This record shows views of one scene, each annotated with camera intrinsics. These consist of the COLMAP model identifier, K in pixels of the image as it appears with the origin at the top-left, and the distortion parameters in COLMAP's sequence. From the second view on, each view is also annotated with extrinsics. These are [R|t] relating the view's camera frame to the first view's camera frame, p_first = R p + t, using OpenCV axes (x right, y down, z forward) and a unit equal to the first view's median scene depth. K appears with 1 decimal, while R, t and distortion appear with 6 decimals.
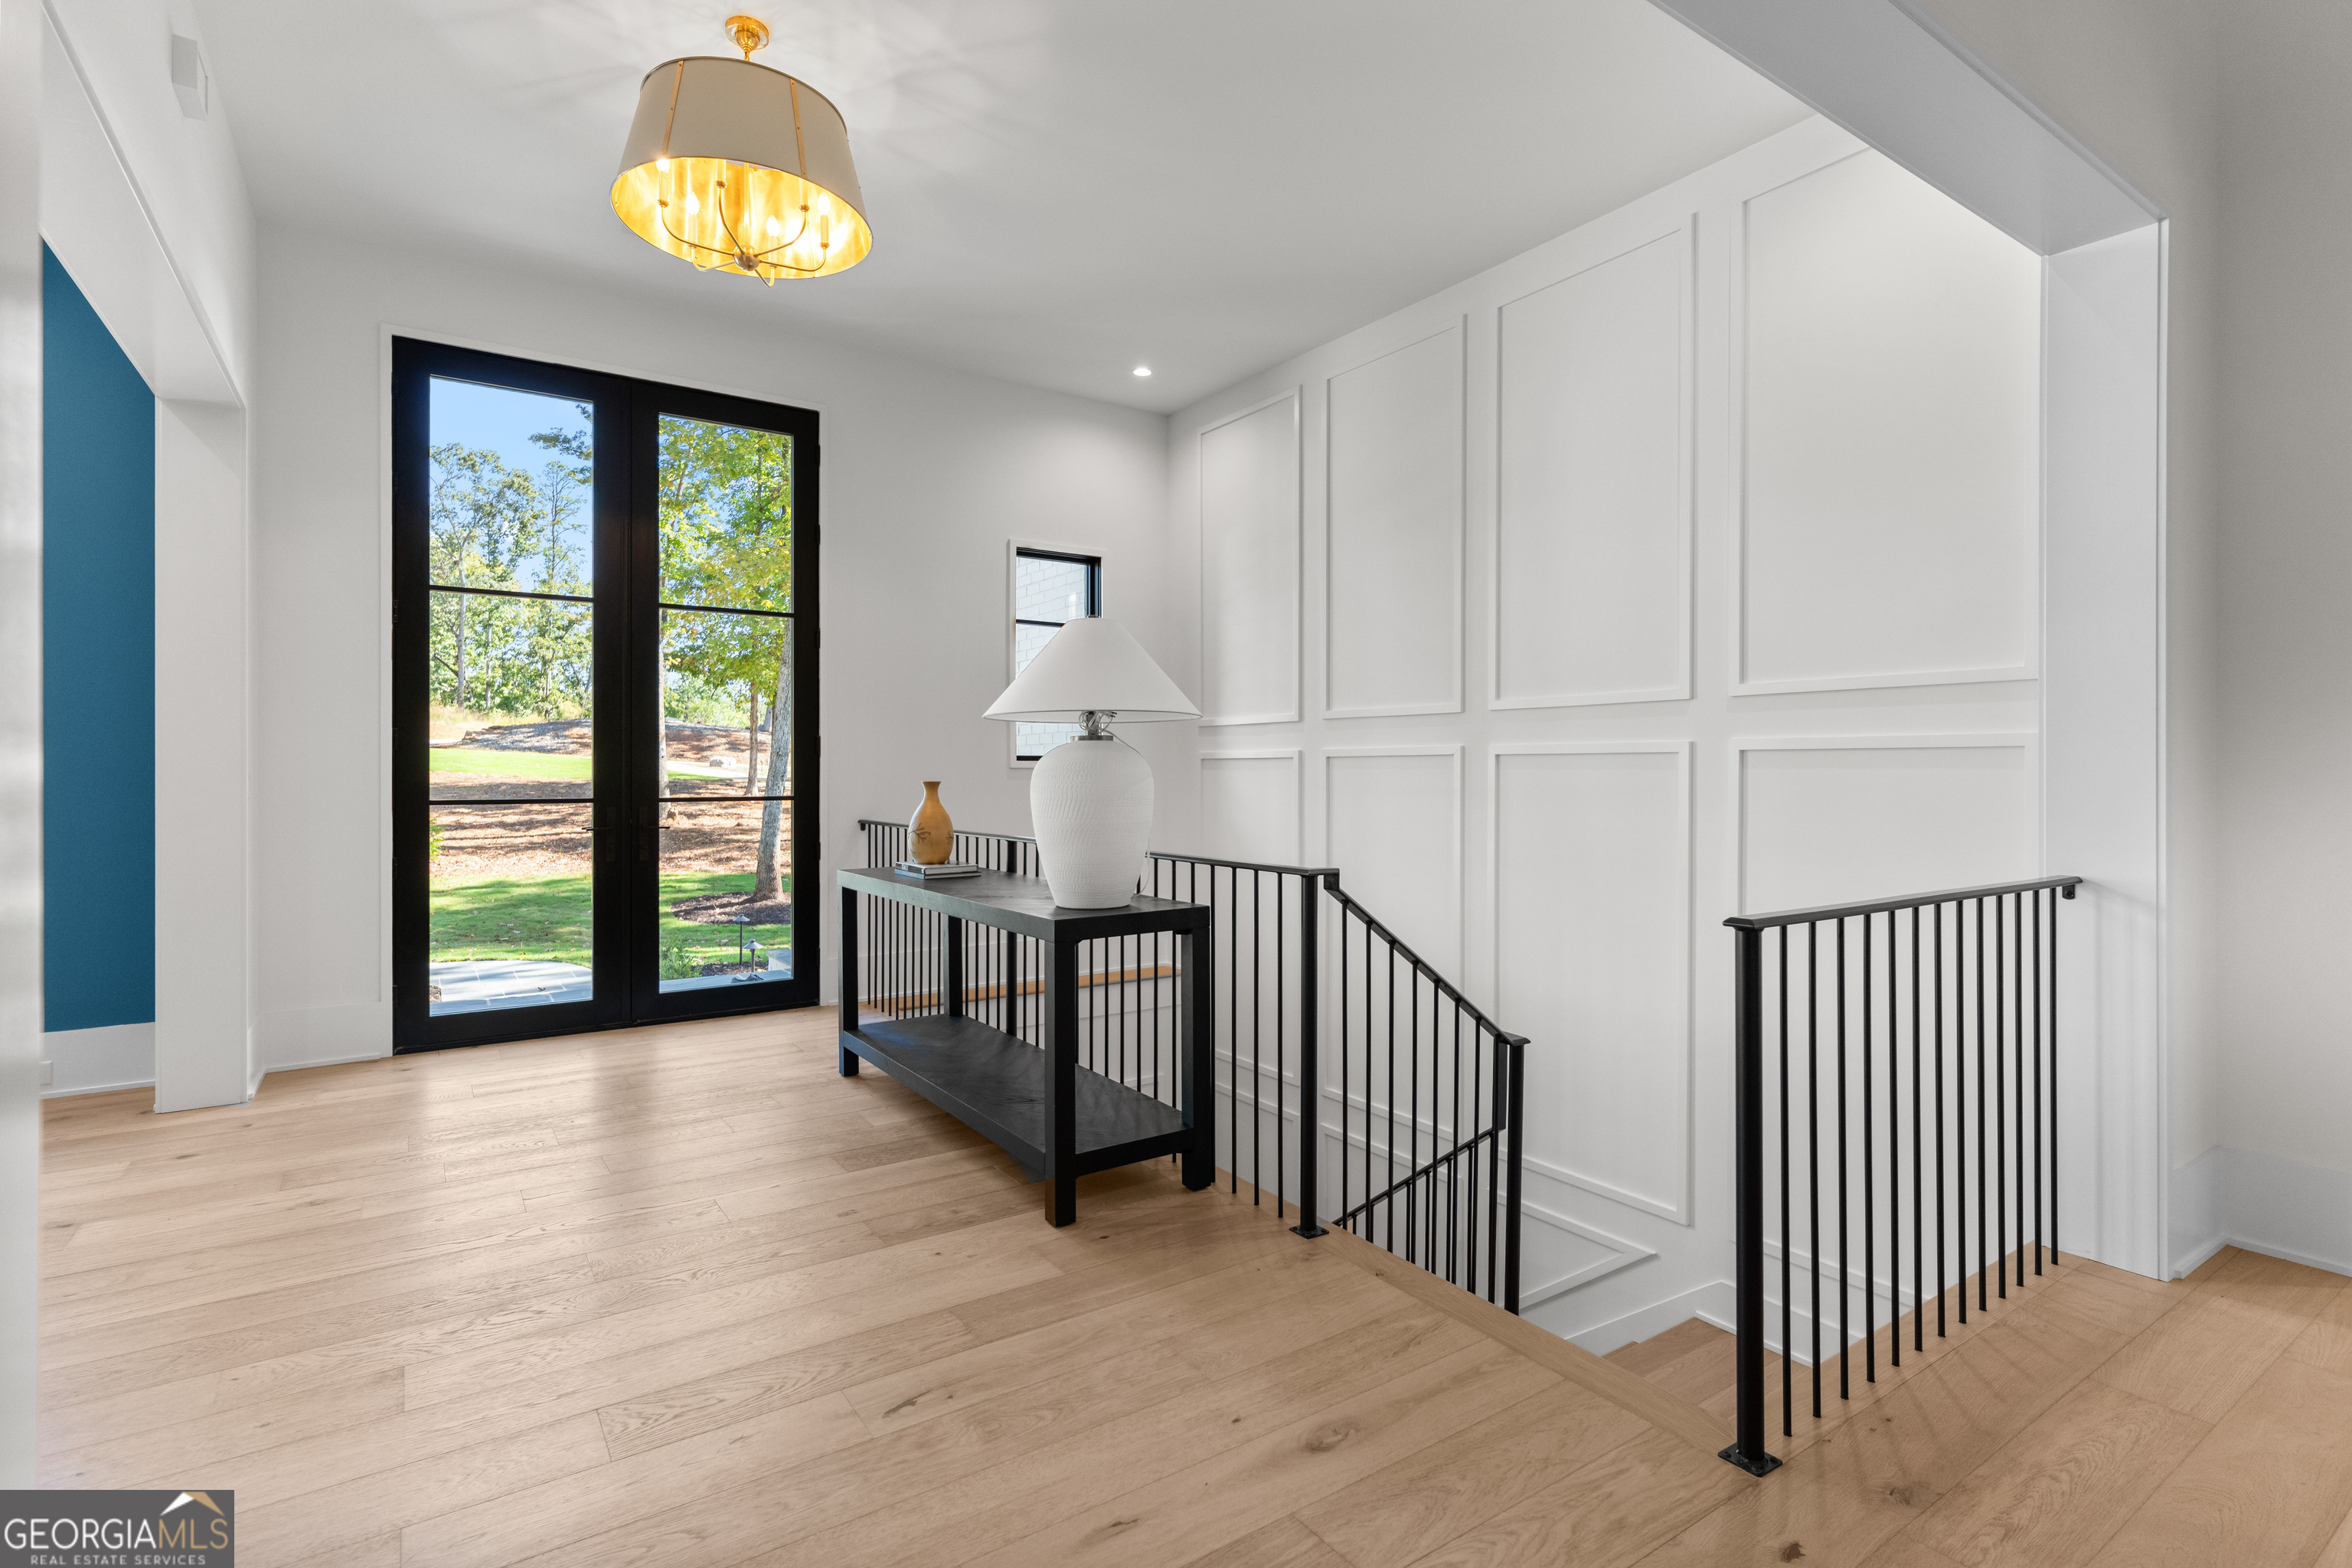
lens RADIAL K [[1123.2, 0, 1177.0], [0, 1123.2, 762.9], [0, 0, 1]] dist [0.003890, 0.000601]
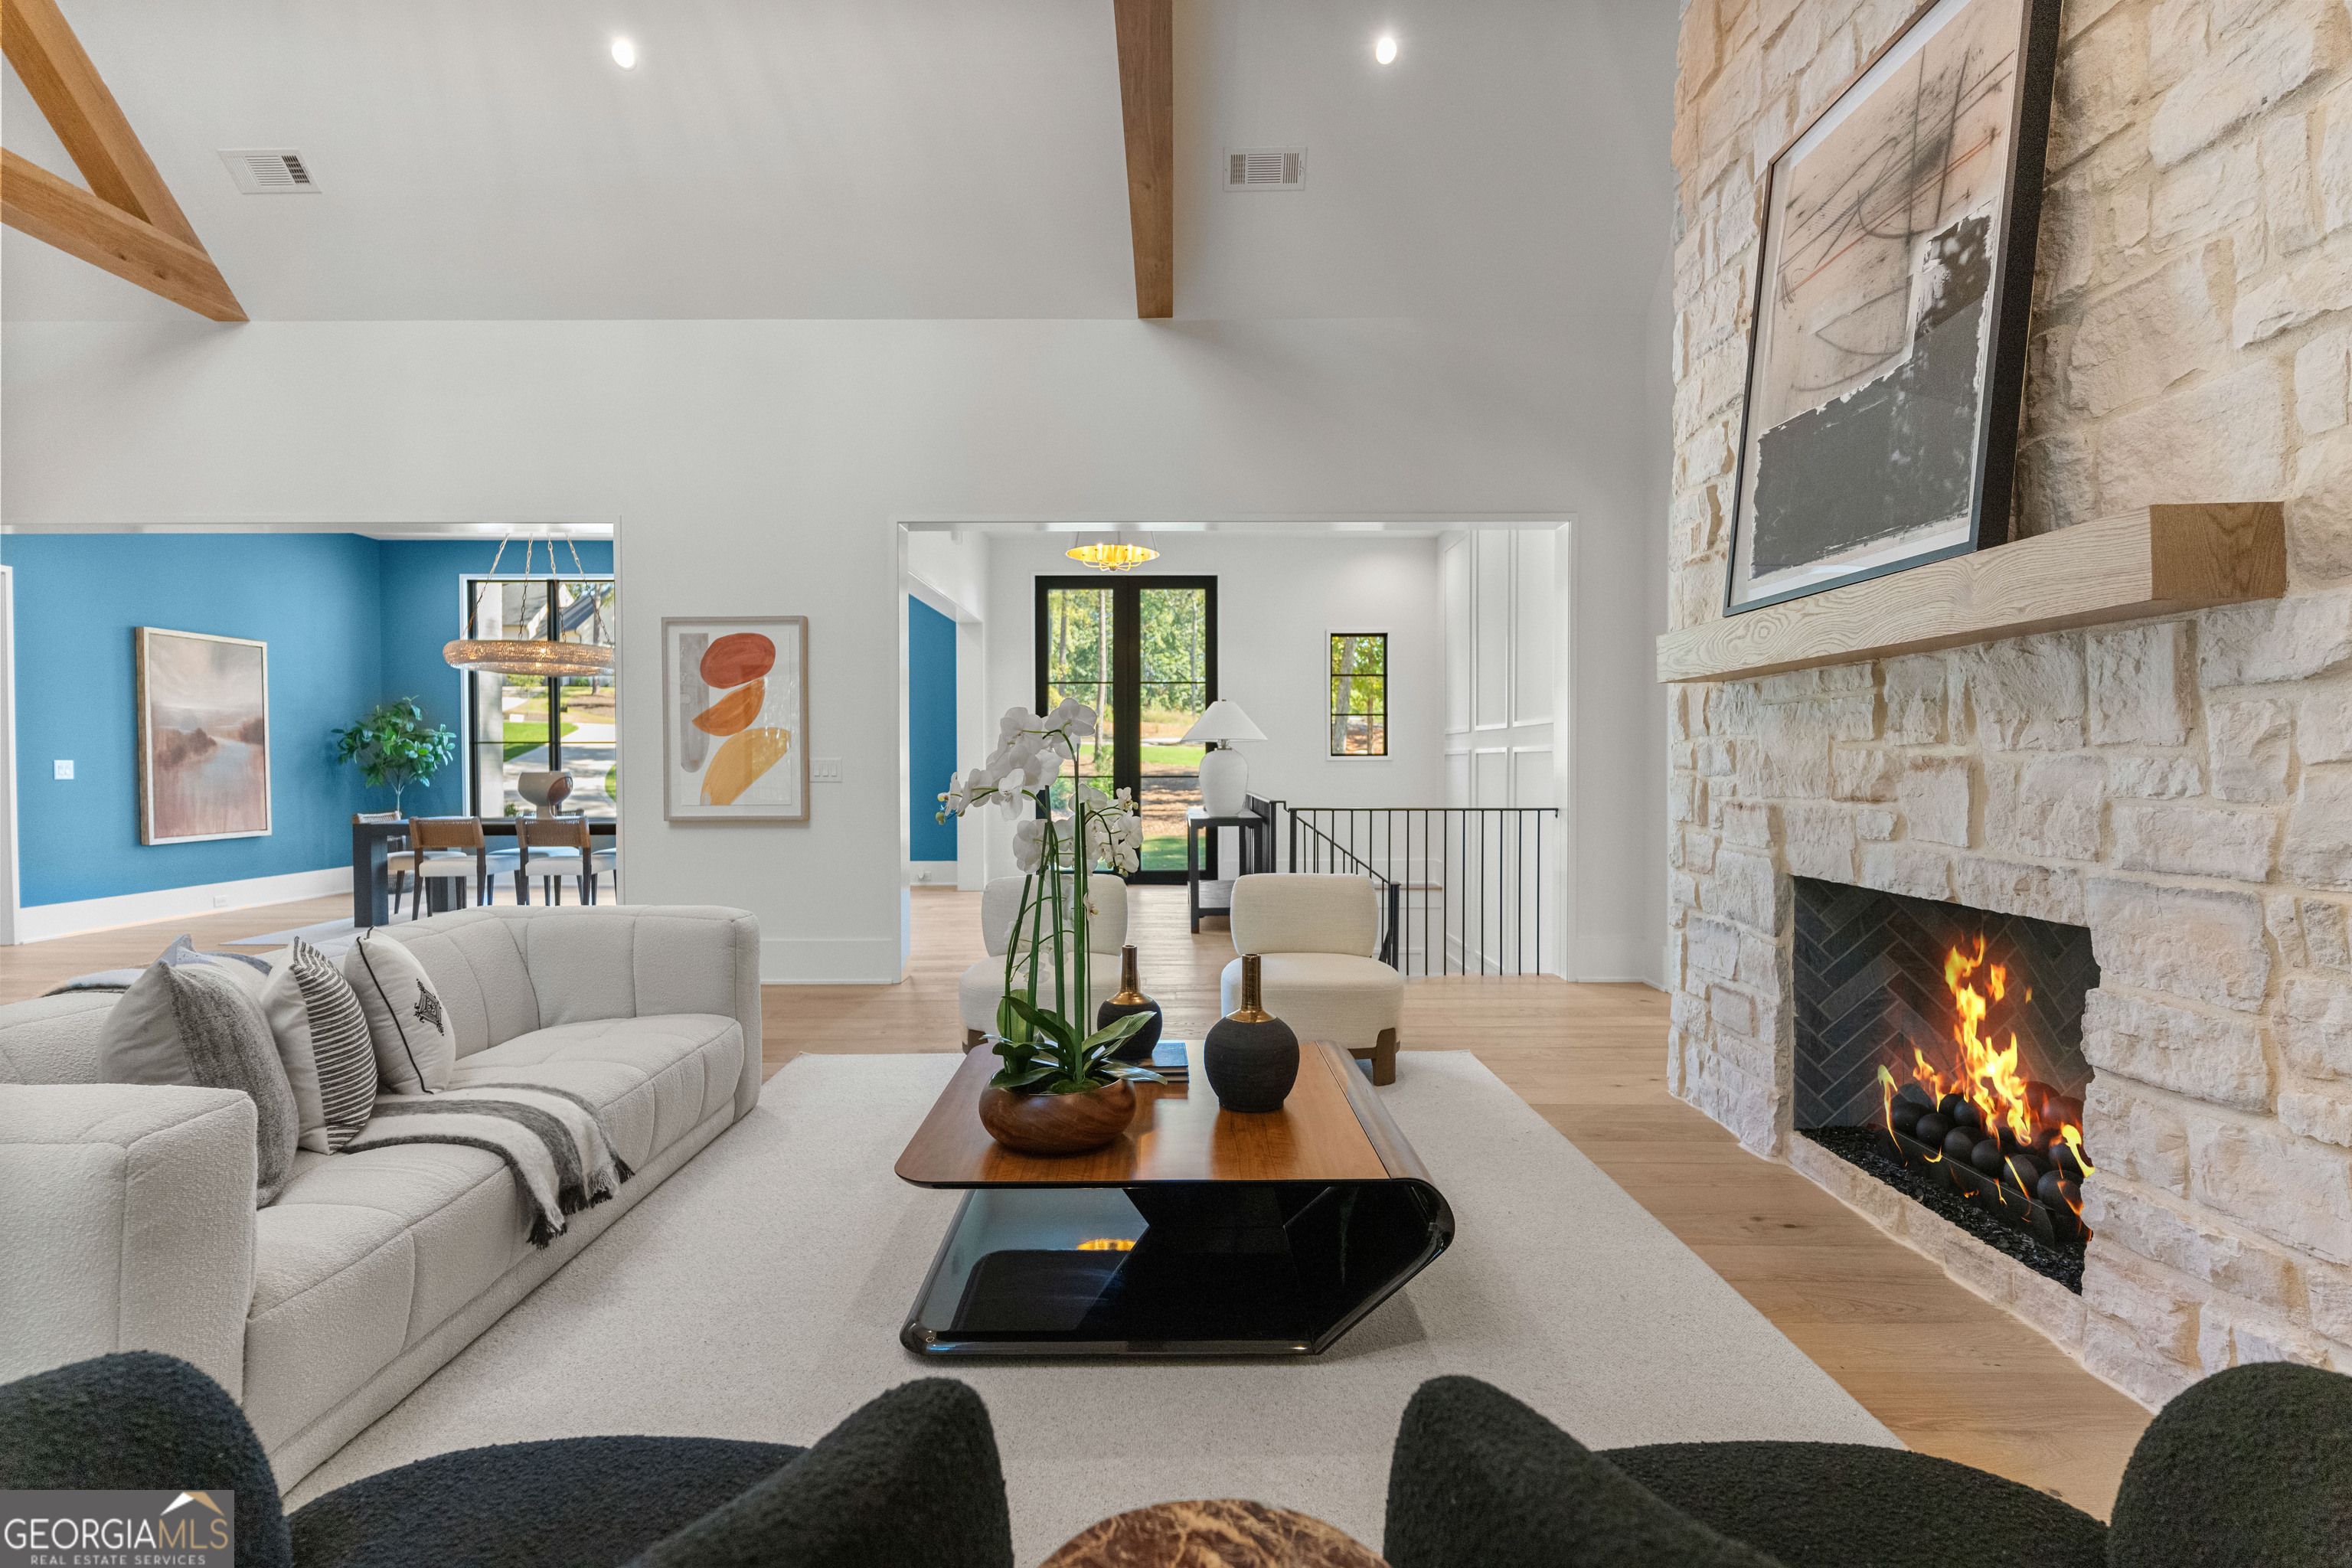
lens RADIAL K [[1115.8, 0, 1176.1], [0, 1115.8, 780.1], [0, 0, 1]] dist [0.001597, 0.000336]
pose [[0.825824, 0.009067, -0.563856, 0.781221], [0.002030, 0.999816, 0.019050, 0.002262], [0.563925, -0.016876, 0.825654, -0.691435]]
